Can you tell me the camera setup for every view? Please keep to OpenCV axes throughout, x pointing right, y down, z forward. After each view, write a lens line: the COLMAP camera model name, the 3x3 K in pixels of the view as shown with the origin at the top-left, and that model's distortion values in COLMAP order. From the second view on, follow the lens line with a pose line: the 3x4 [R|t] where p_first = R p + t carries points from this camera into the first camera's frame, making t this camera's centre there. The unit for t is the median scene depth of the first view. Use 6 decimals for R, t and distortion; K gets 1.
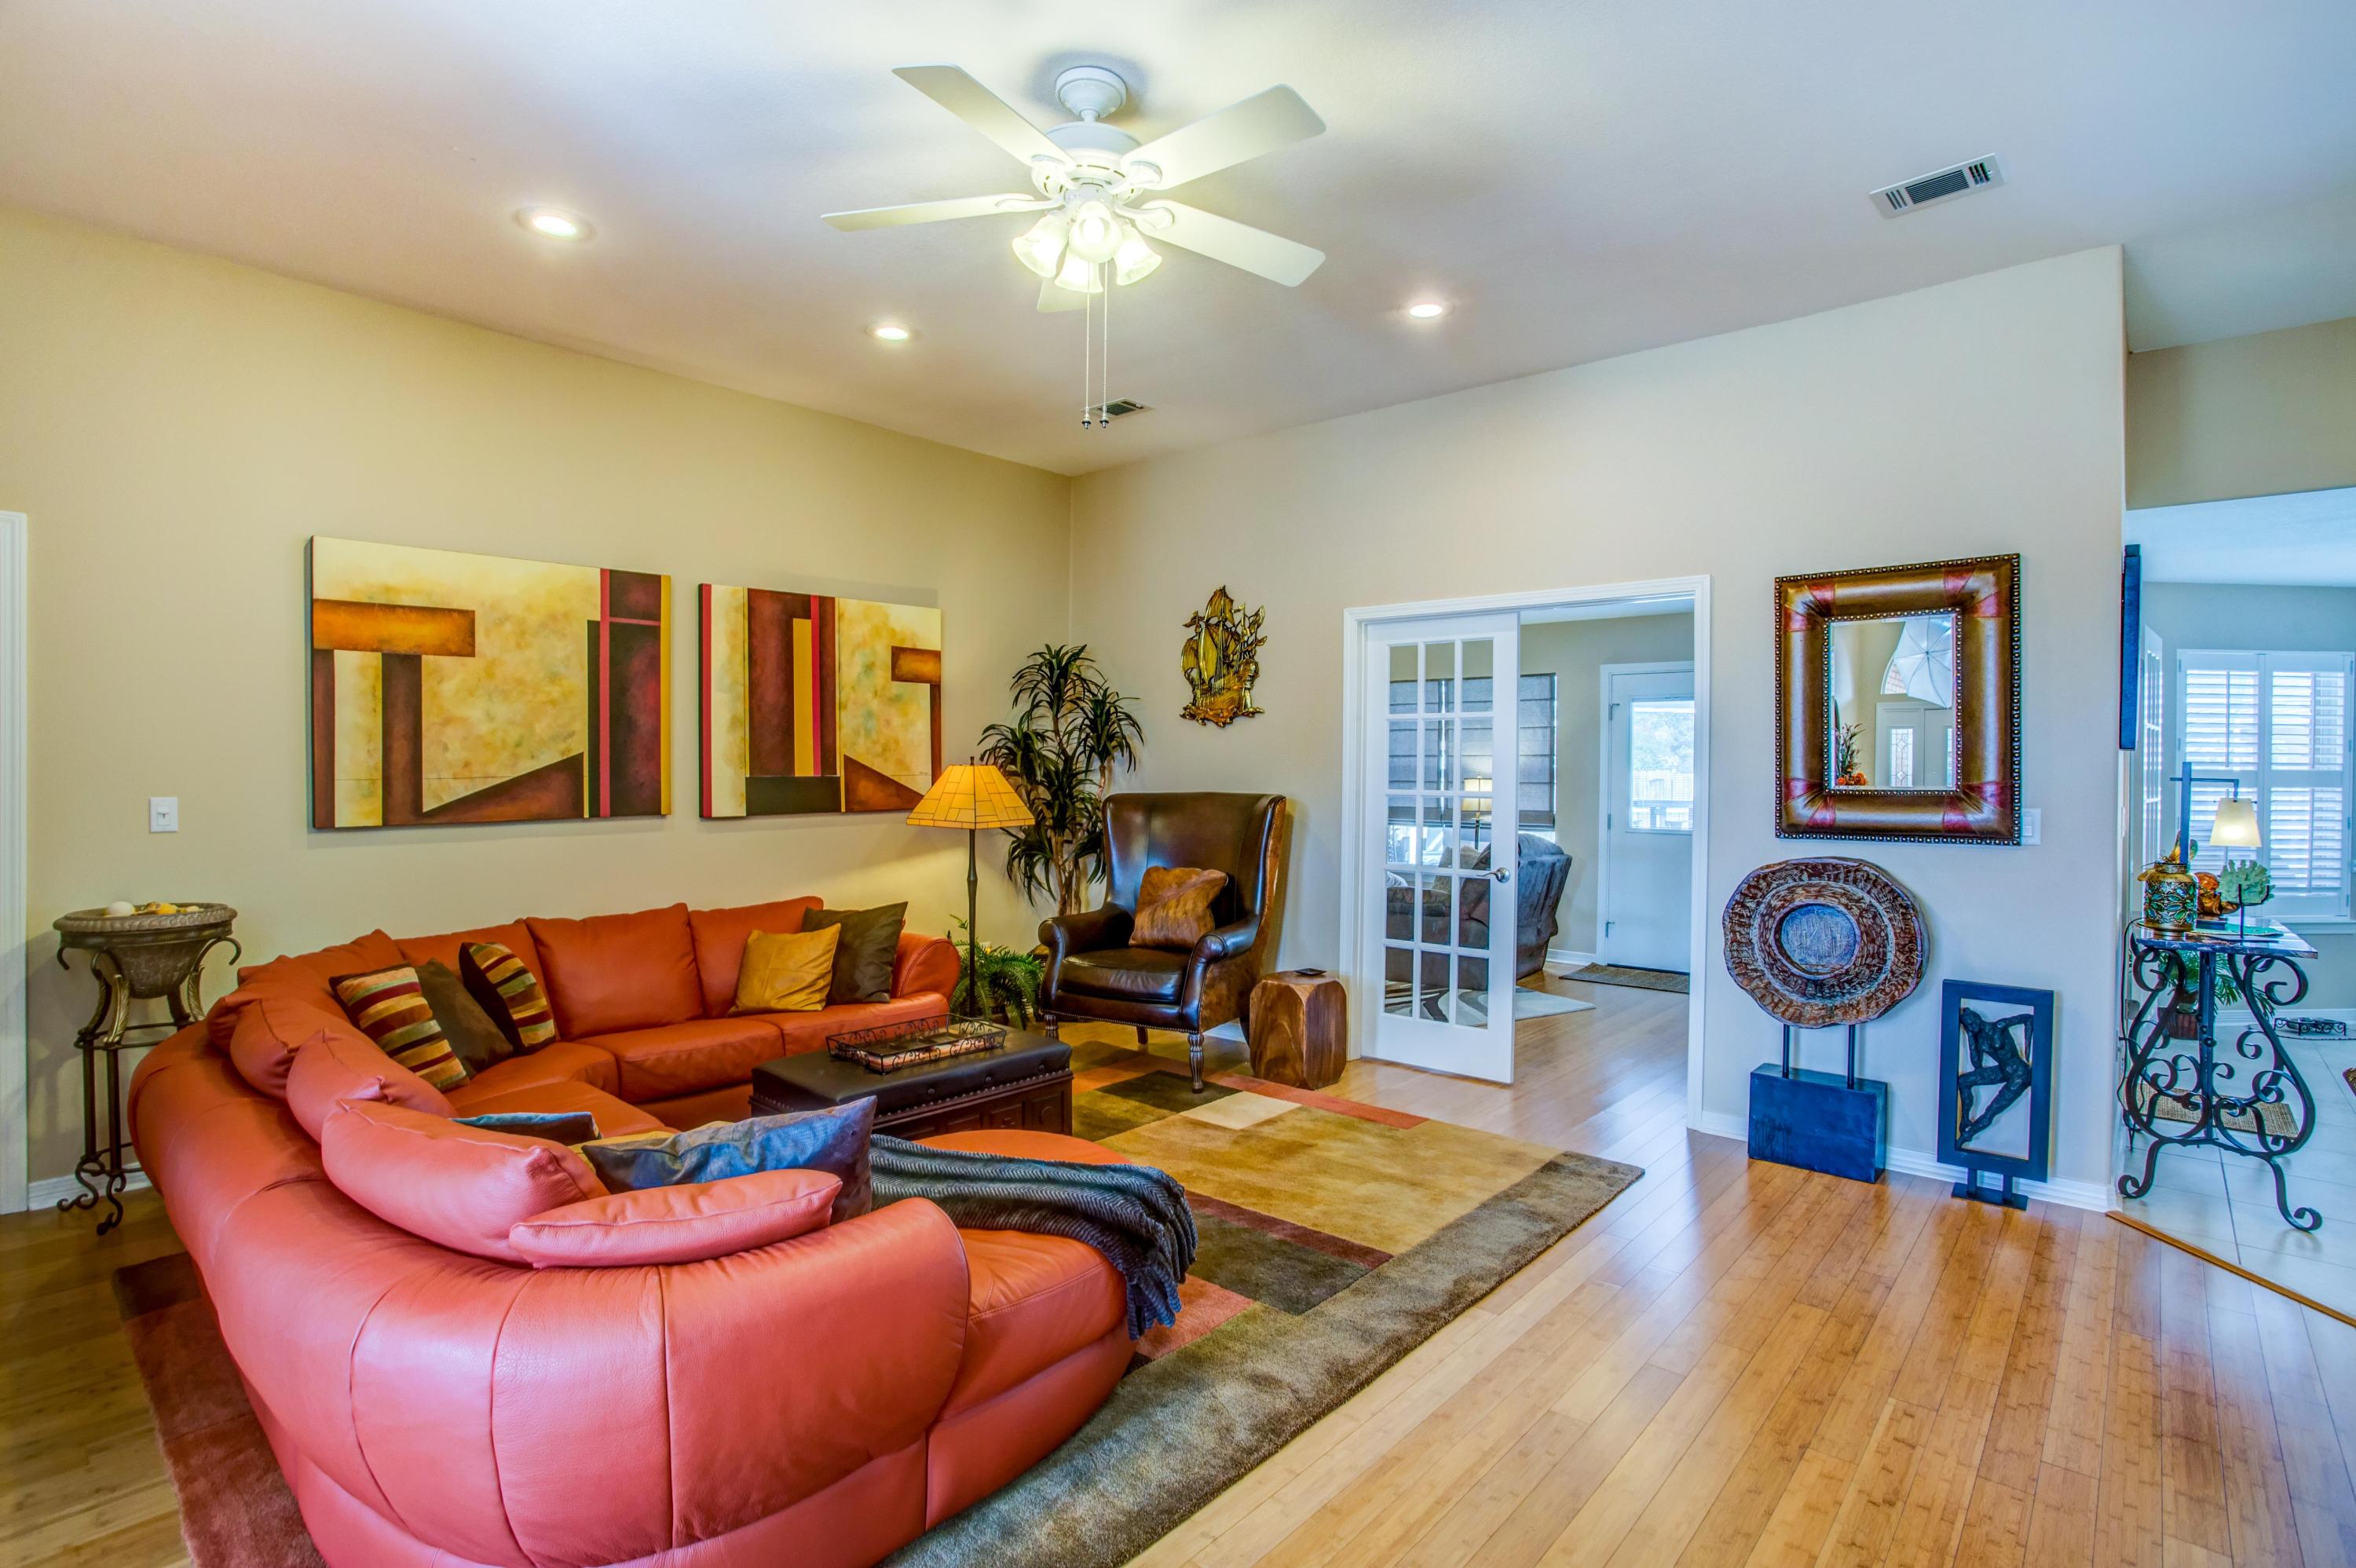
lens RADIAL K [[1094.0, 0, 1175.1], [0, 1094.0, 779.1], [0, 0, 1]] dist [-0.092455, 0.025141]
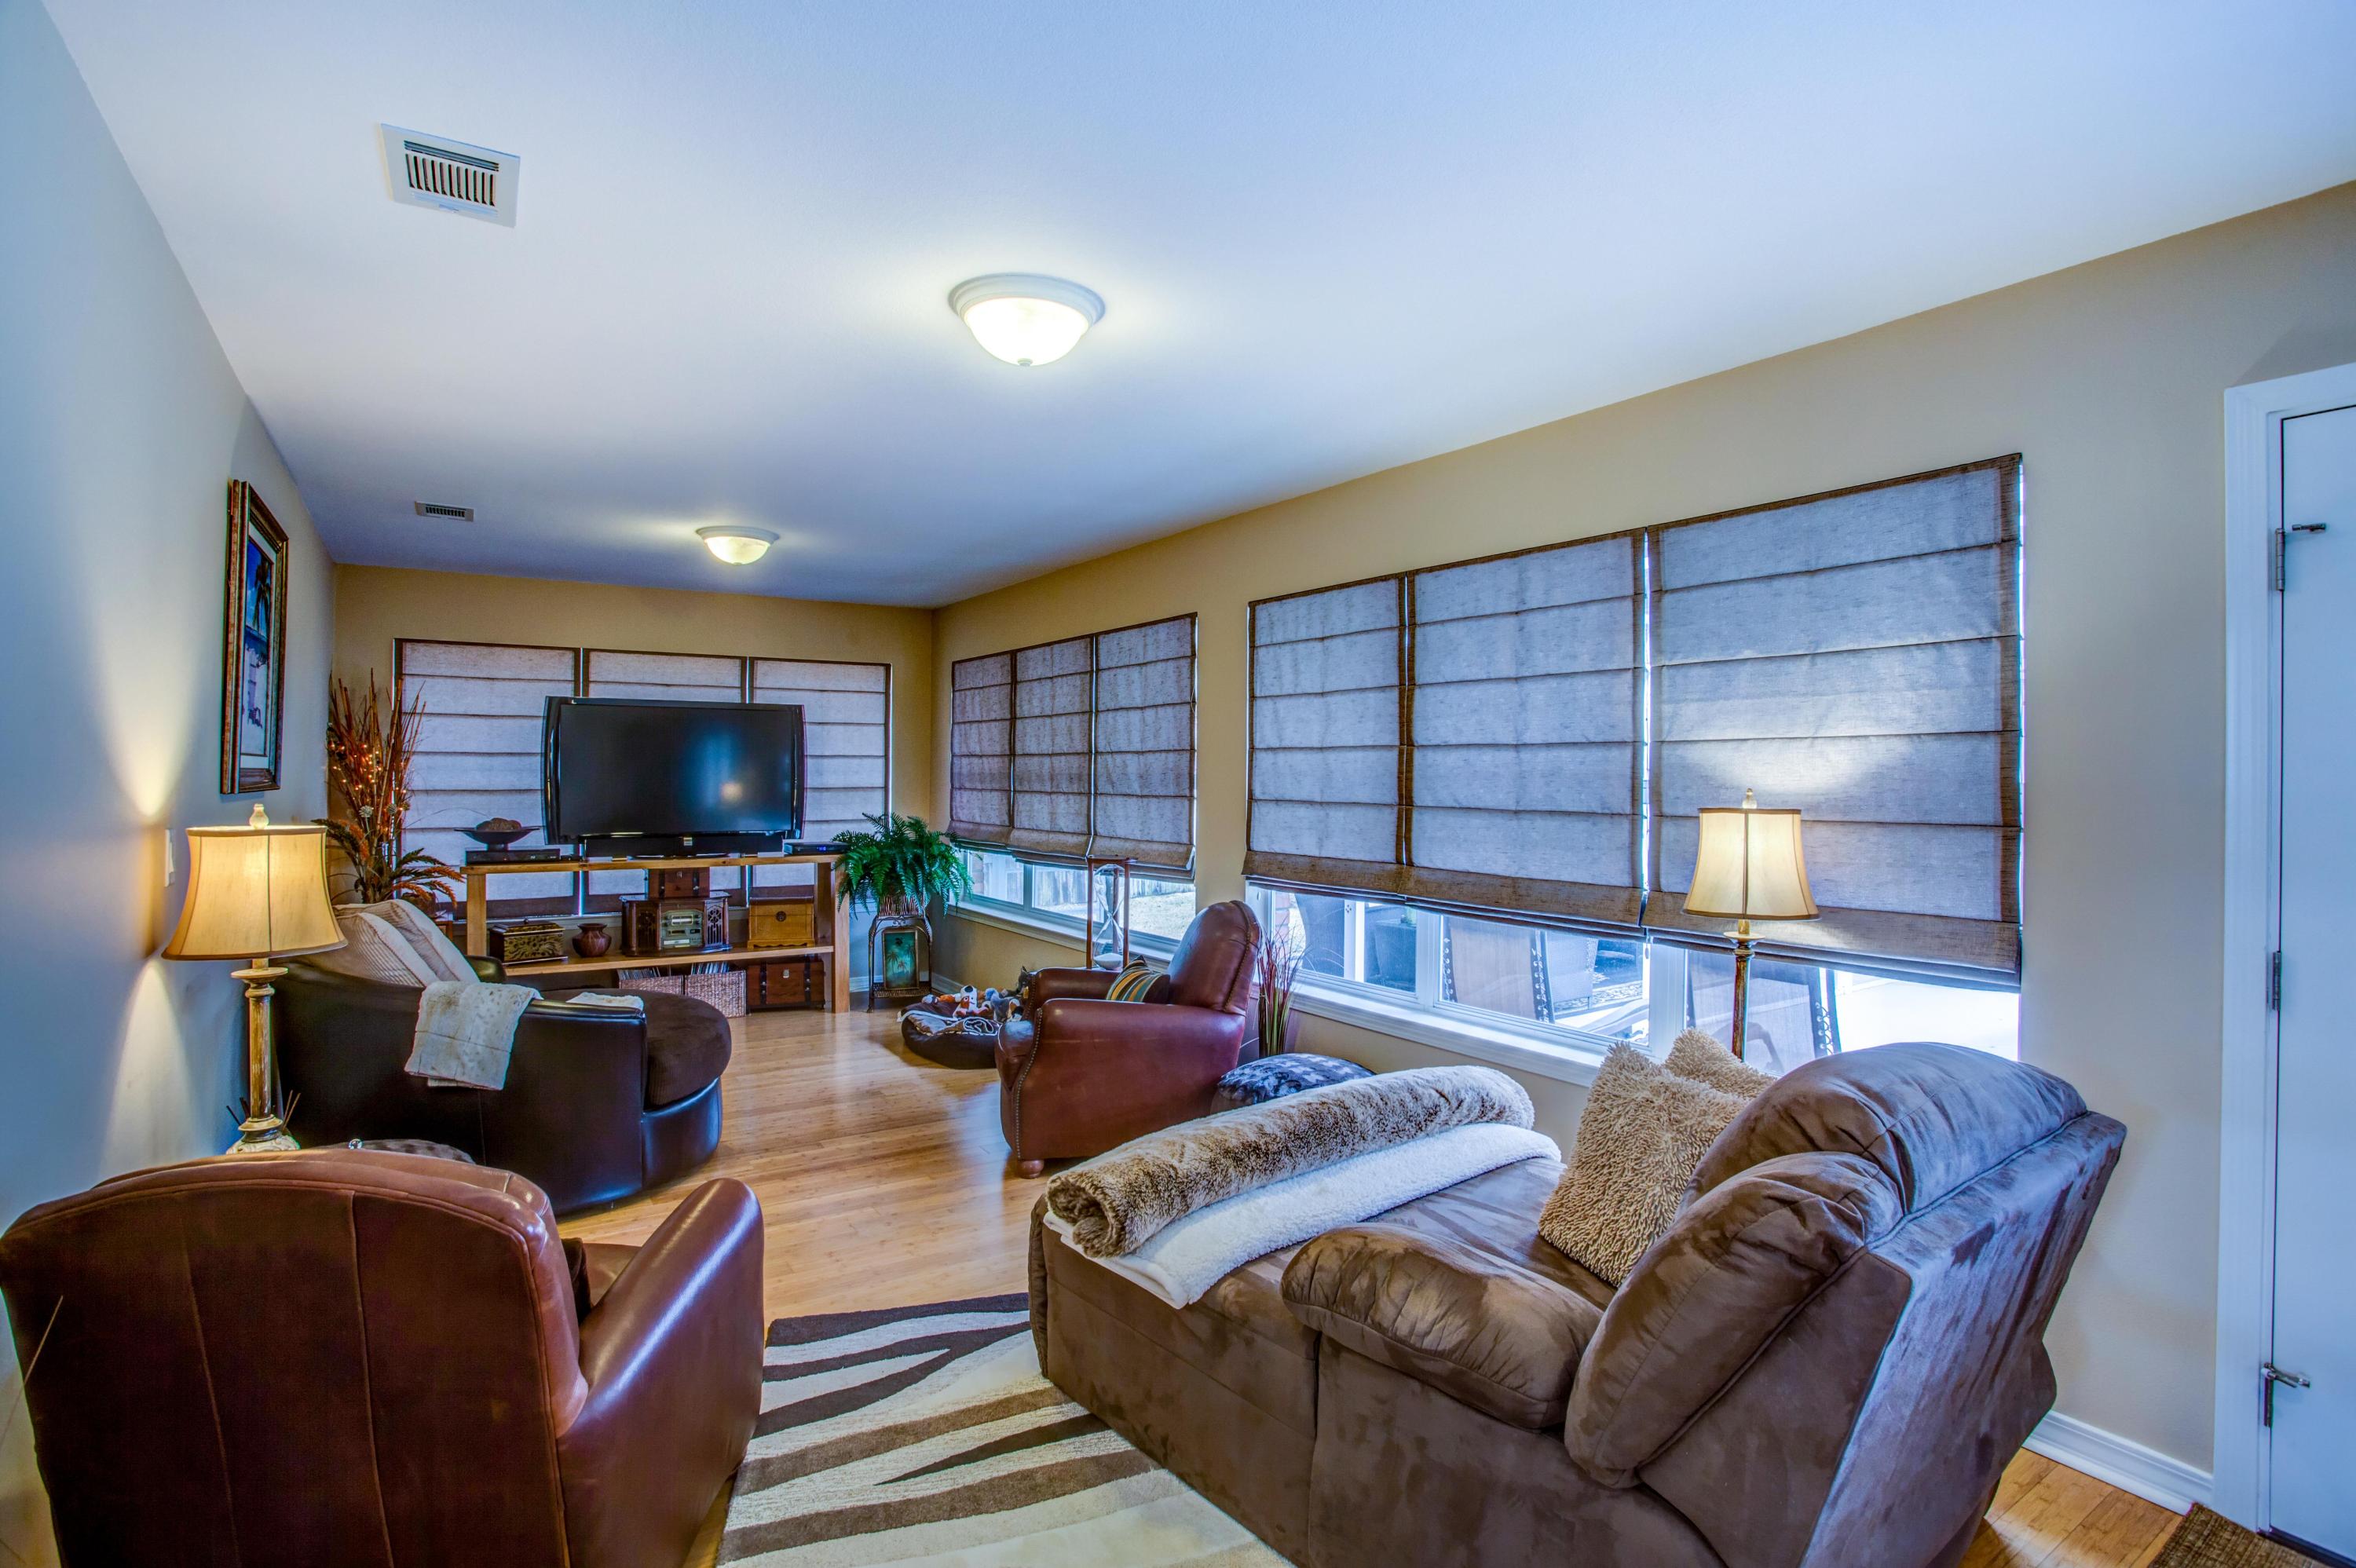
lens RADIAL K [[1142.6, 0, 1183.5], [0, 1142.6, 774.6], [0, 0, 1]] dist [-0.072999, 0.030218]
pose [[0.971754, -0.004601, -0.235952, 0.202744], [0.000226, 0.999828, -0.018566, -0.005505], [0.235996, 0.017988, 0.971587, 0.662372]]
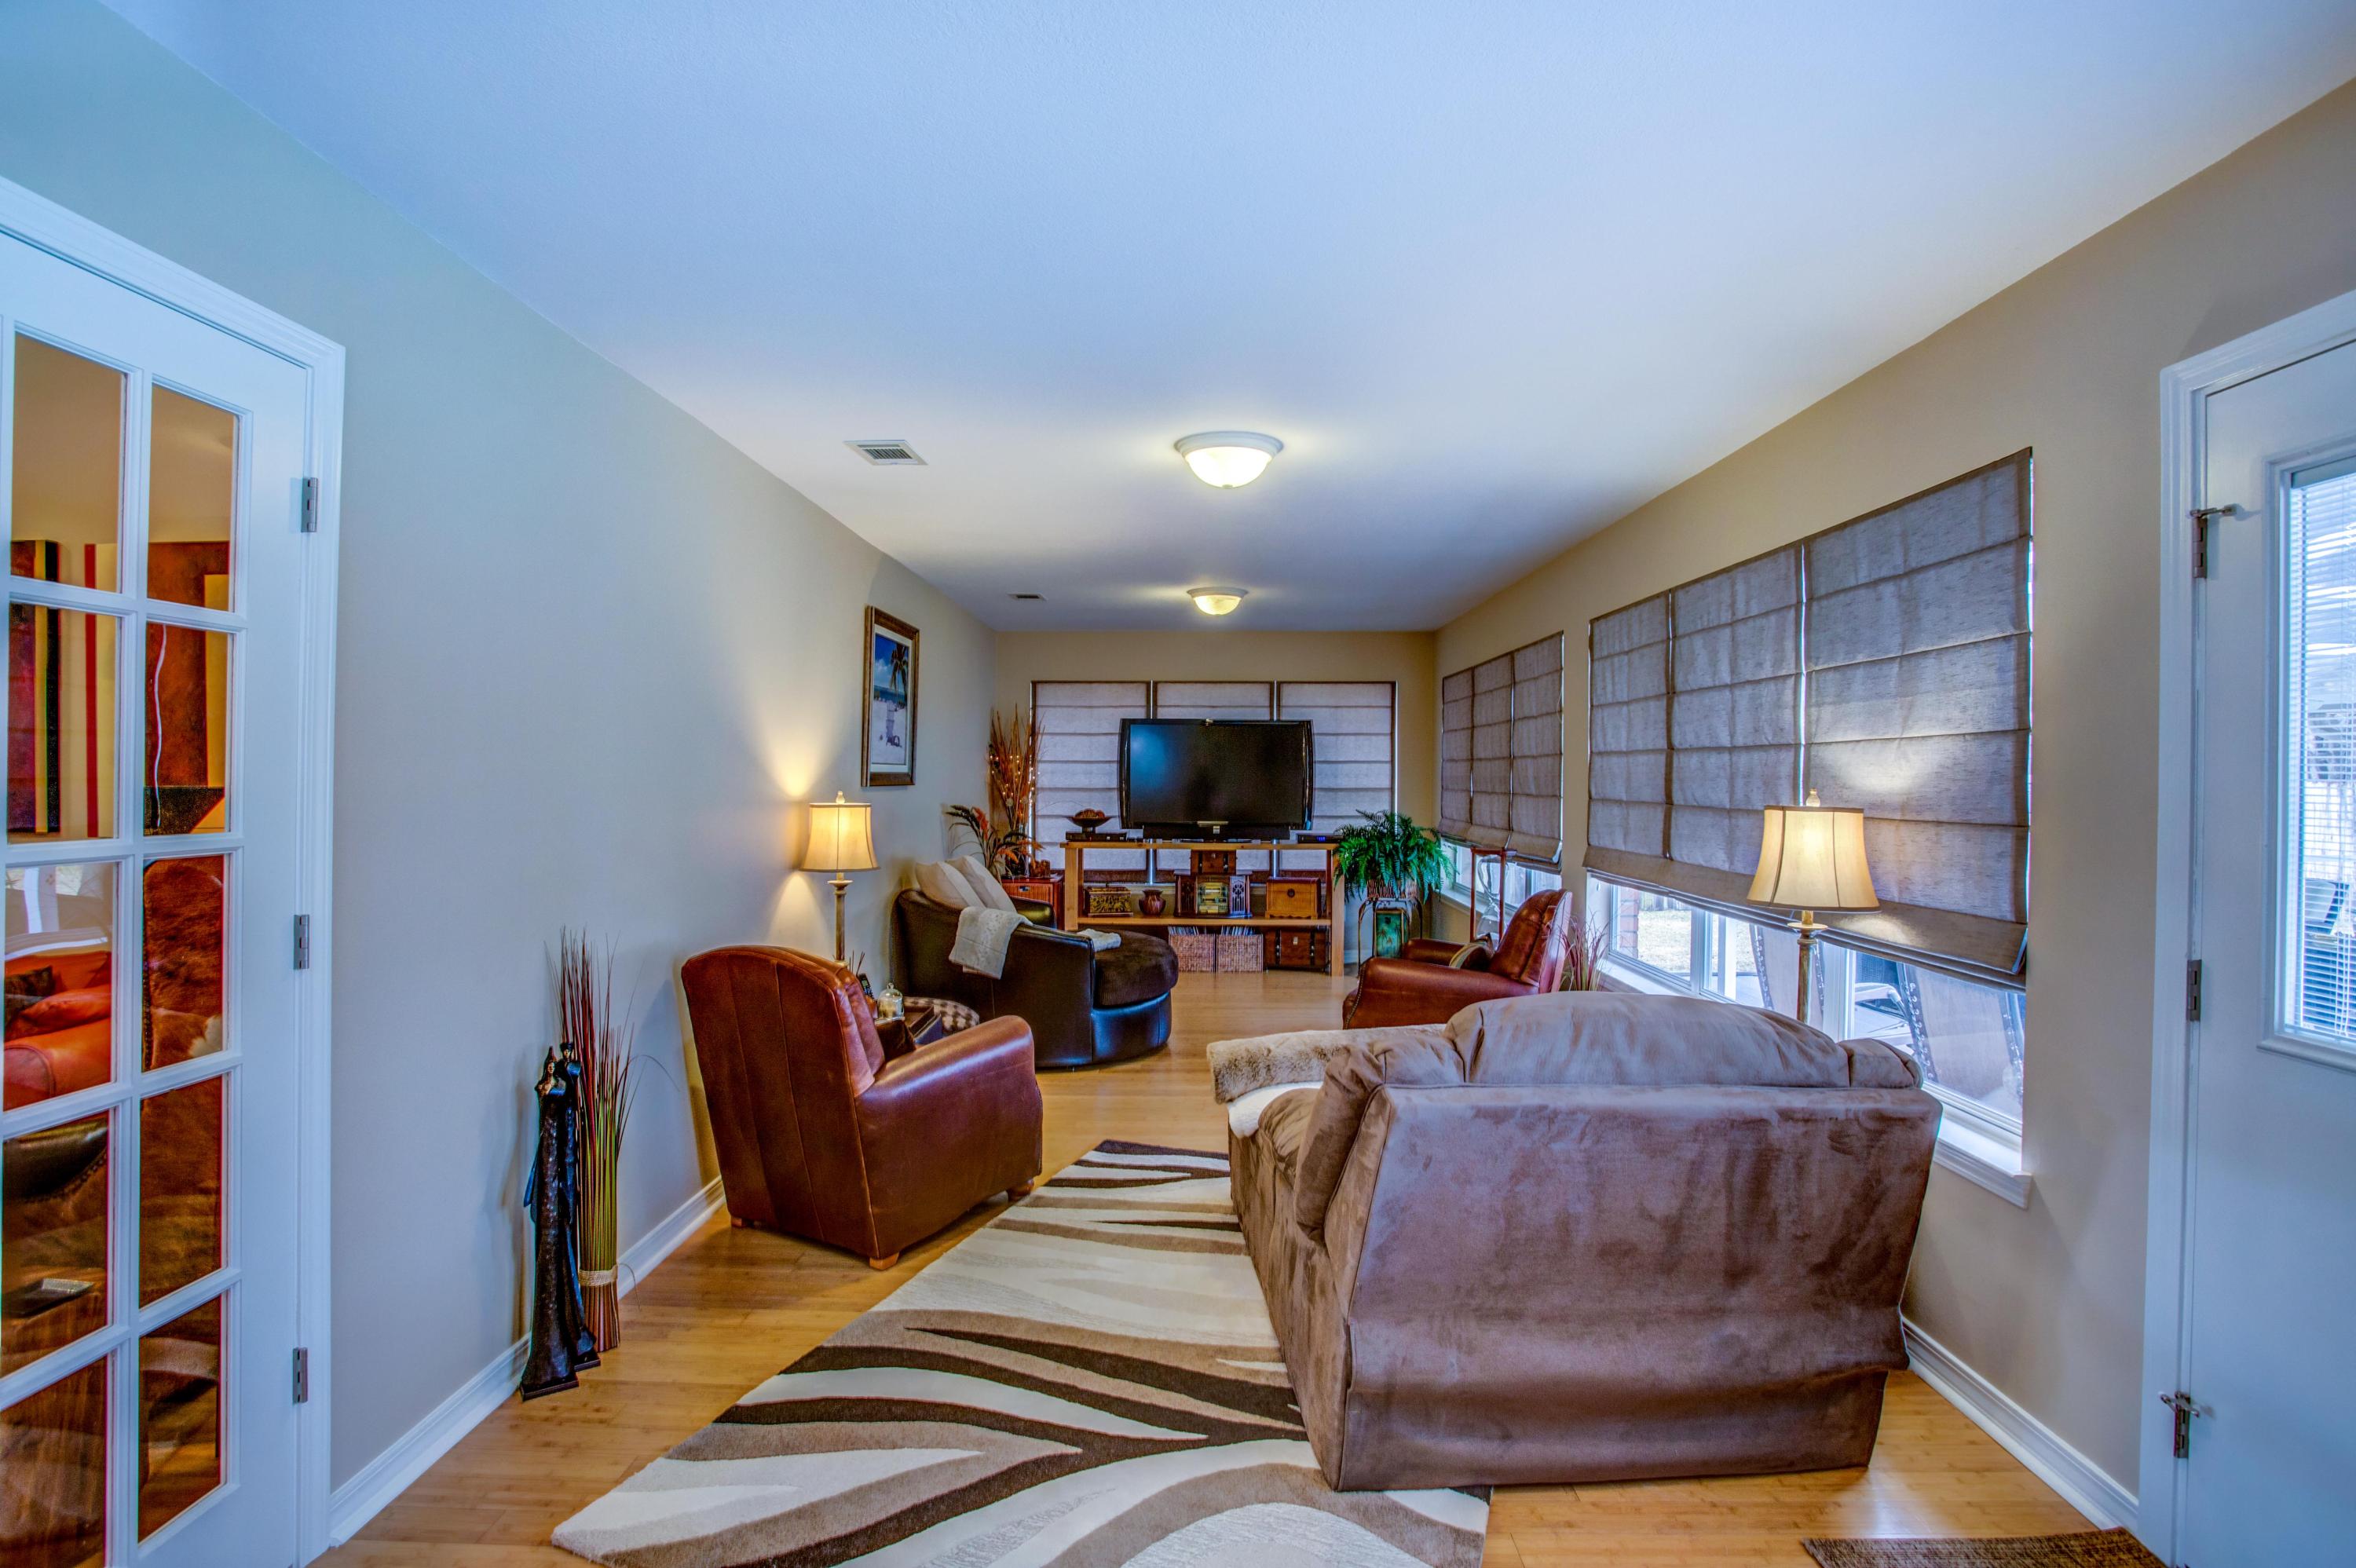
lens RADIAL K [[1142.6, 0, 1183.5], [0, 1142.6, 774.6], [0, 0, 1]] dist [-0.072999, 0.030218]
pose [[0.668912, -0.006835, -0.743310, 0.426913], [-0.011047, 0.999756, -0.019134, -0.002522], [0.743259, 0.021010, 0.668674, 0.641043]]
